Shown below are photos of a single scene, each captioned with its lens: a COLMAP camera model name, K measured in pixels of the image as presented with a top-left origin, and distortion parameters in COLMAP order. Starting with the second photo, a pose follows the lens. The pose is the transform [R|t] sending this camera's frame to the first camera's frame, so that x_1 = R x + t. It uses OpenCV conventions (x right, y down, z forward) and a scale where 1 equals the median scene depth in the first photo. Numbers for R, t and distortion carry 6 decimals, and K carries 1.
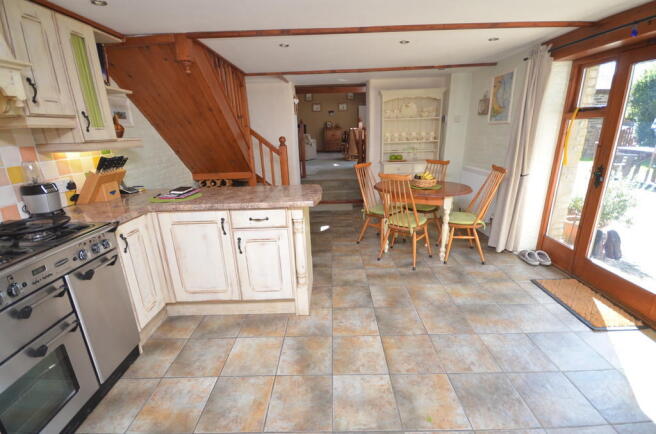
lens RADIAL K [[285.4, 0, 331.4], [0, 285.4, 217.8], [0, 0, 1]] dist [-0.001606, -0.000300]
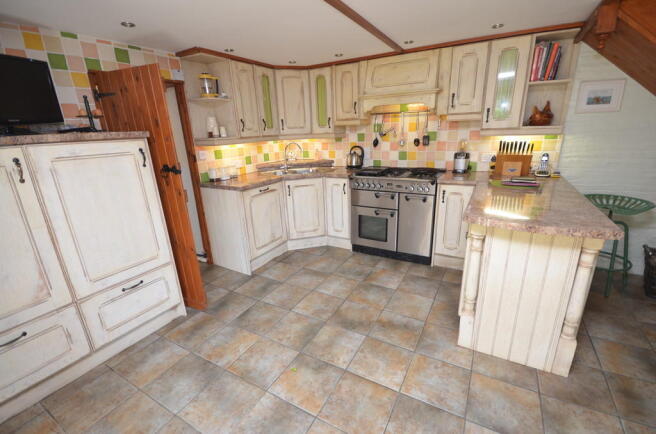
lens RADIAL K [[285.4, 0, 329.2], [0, 285.4, 217.7], [0, 0, 1]] dist [-0.001606, -0.000300]
pose [[-0.492495, 0.299778, -0.817057, 0.948677], [-0.202795, 0.873436, 0.442701, -0.396338], [0.846359, 0.383723, -0.369369, 1.165704]]
